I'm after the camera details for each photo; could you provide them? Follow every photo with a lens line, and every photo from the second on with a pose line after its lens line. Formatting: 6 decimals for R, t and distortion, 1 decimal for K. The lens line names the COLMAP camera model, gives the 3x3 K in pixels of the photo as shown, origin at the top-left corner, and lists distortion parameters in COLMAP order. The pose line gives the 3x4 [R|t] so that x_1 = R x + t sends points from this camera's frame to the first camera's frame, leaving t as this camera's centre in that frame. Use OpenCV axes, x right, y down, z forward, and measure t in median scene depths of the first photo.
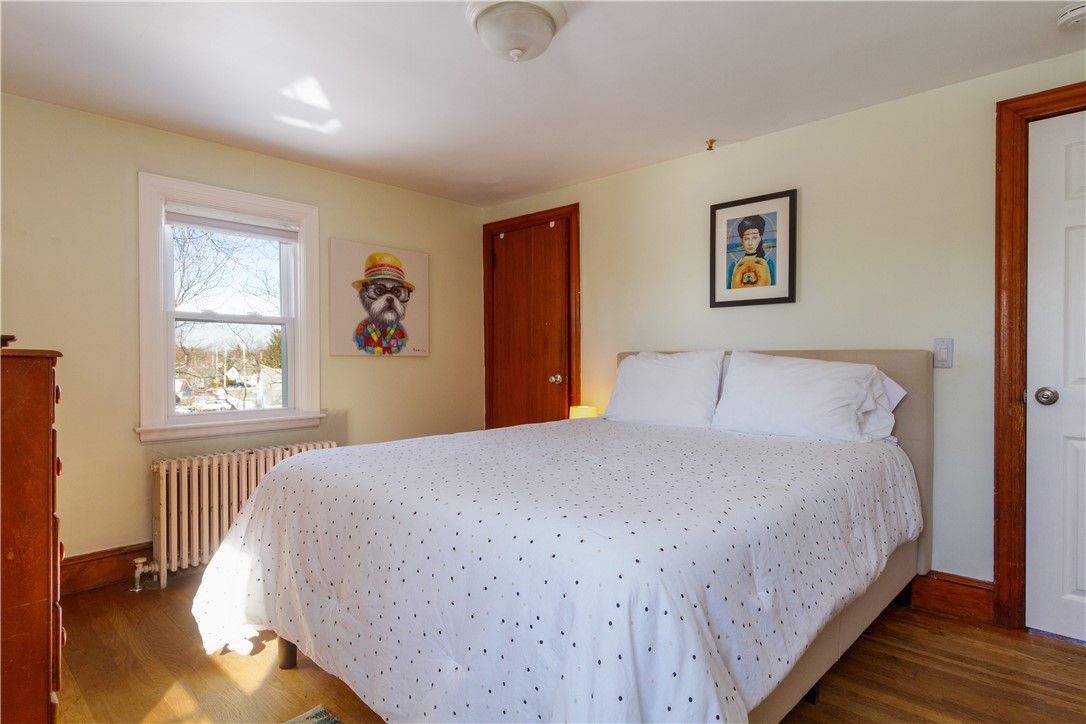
lens RADIAL K [[598.1, 0, 543.0], [0, 598.1, 362.0], [0, 0, 1]] dist [0.000961, 0.000055]
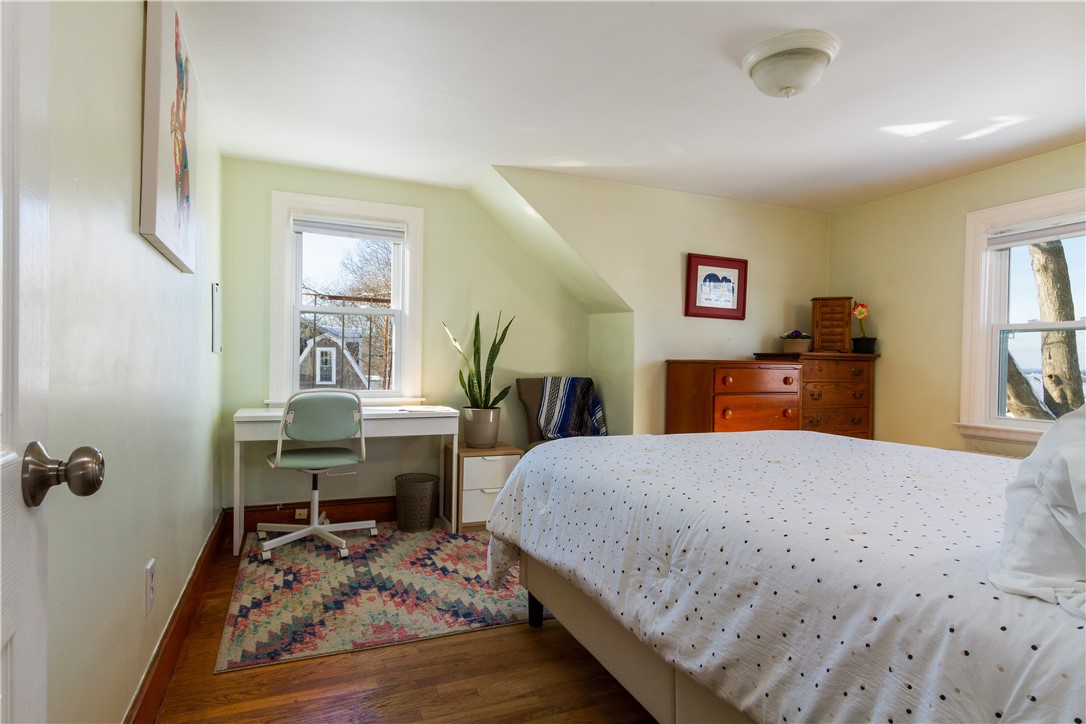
lens RADIAL K [[598.1, 0, 543.0], [0, 598.1, 362.0], [0, 0, 1]] dist [0.000961, 0.000055]
pose [[-0.410667, -0.014659, -0.911667, 0.807404], [-0.024475, 0.999688, -0.005049, 0.012676], [0.911457, 0.020240, -0.410898, 0.735895]]
